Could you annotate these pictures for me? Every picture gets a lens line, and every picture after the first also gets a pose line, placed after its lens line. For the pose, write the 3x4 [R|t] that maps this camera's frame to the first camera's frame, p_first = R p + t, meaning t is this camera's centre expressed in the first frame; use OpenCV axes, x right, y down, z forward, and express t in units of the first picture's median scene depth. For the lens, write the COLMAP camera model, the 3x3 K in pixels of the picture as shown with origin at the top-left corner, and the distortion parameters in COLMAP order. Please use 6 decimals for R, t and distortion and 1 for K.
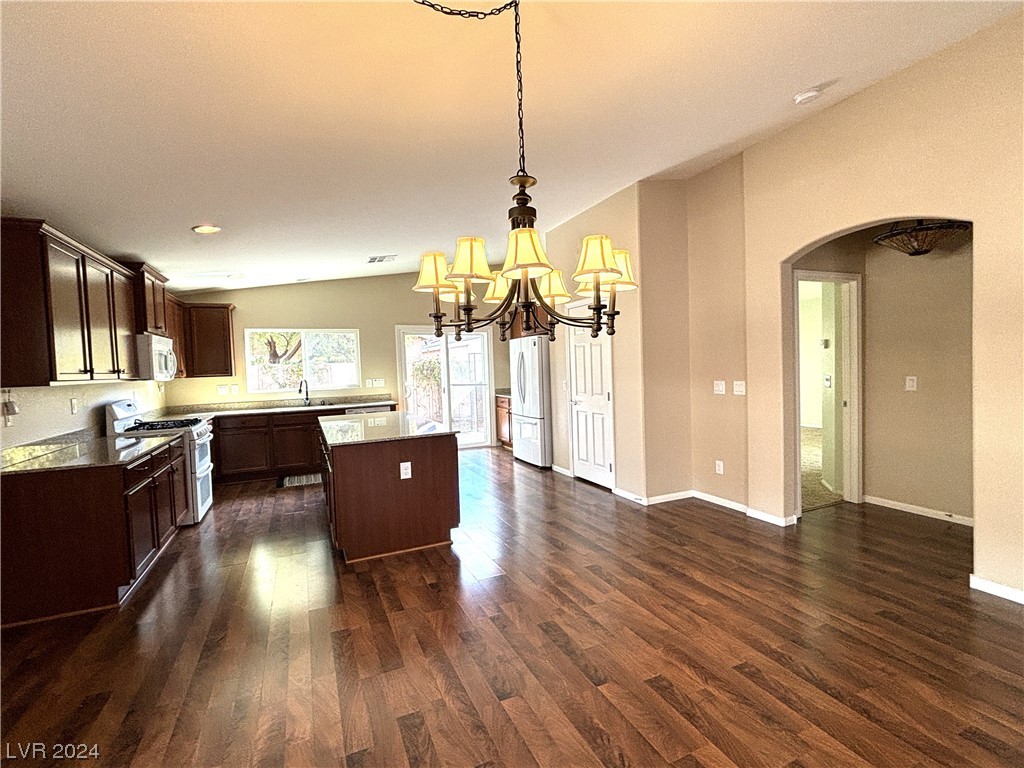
lens RADIAL K [[474.1, 0, 515.4], [0, 474.1, 380.7], [0, 0, 1]] dist [0.006266, -0.001619]
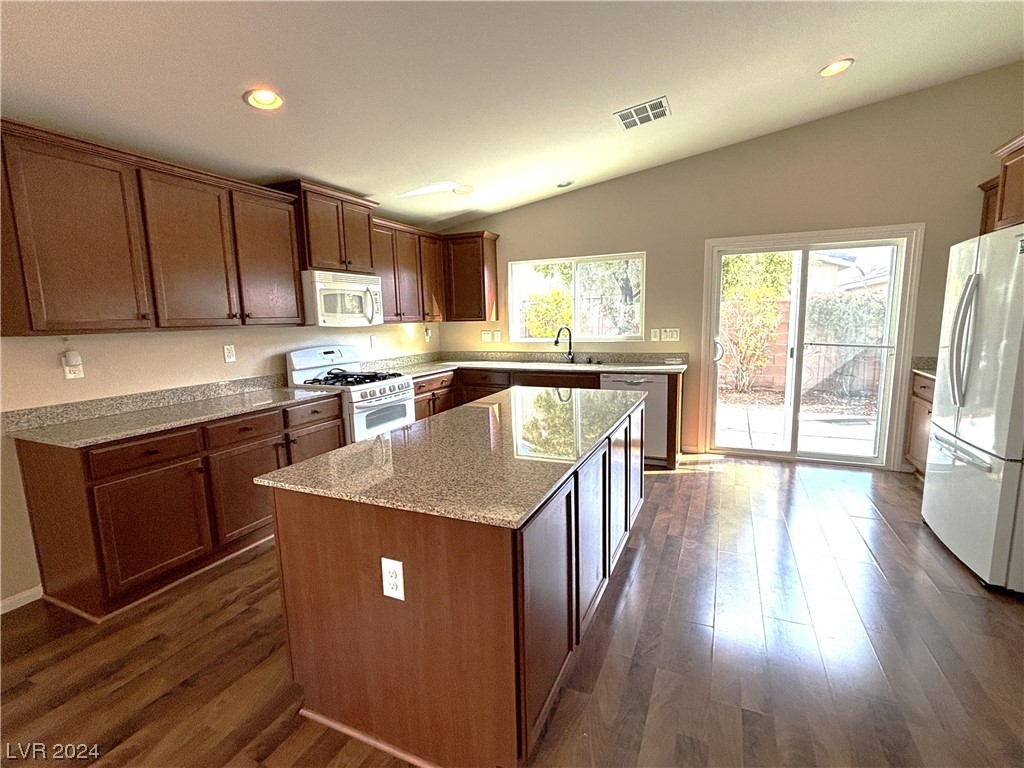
lens RADIAL K [[474.1, 0, 512.4], [0, 474.1, 386.4], [0, 0, 1]] dist [0.006266, -0.001619]
pose [[0.660220, 0.126346, -0.740369, 0.082248], [-0.023962, 0.988791, 0.147372, -0.023947], [0.750690, -0.079558, 0.655847, 0.605225]]
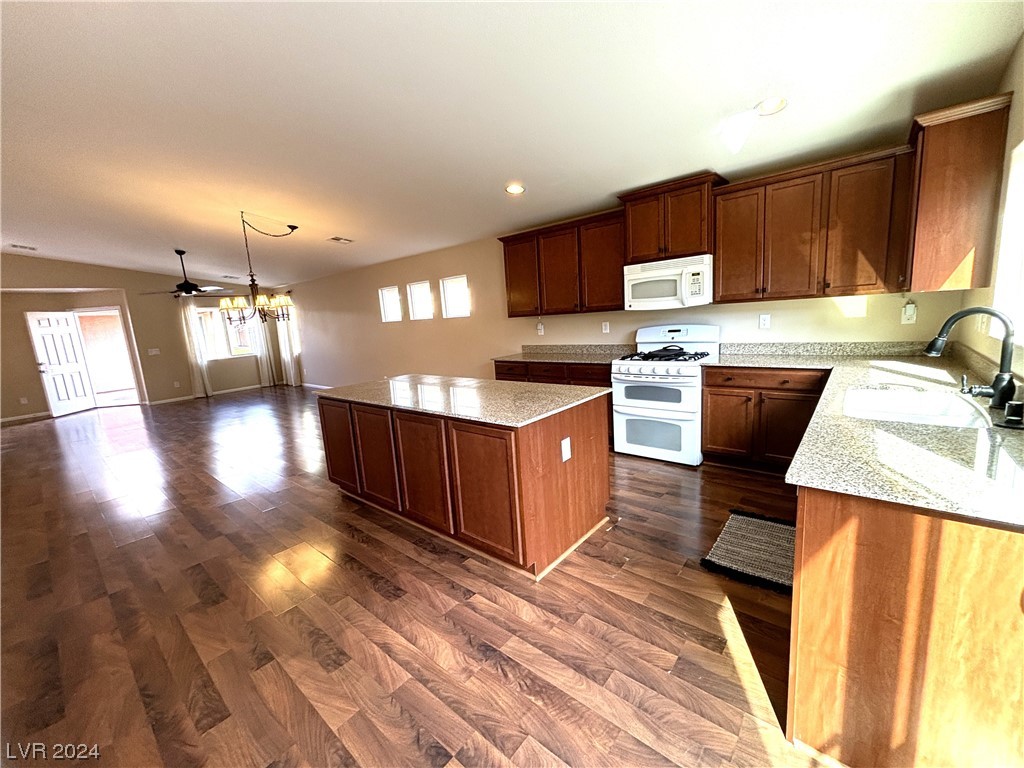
lens RADIAL K [[408.7, 0, 509.4], [0, 408.7, 383.5], [0, 0, 1]] dist [0.002305, -0.000800]
pose [[-0.898033, 0.163351, -0.408476, -0.107780], [0.081906, 0.974355, 0.209578, -0.047224], [0.432236, 0.154751, -0.888383, 1.498387]]
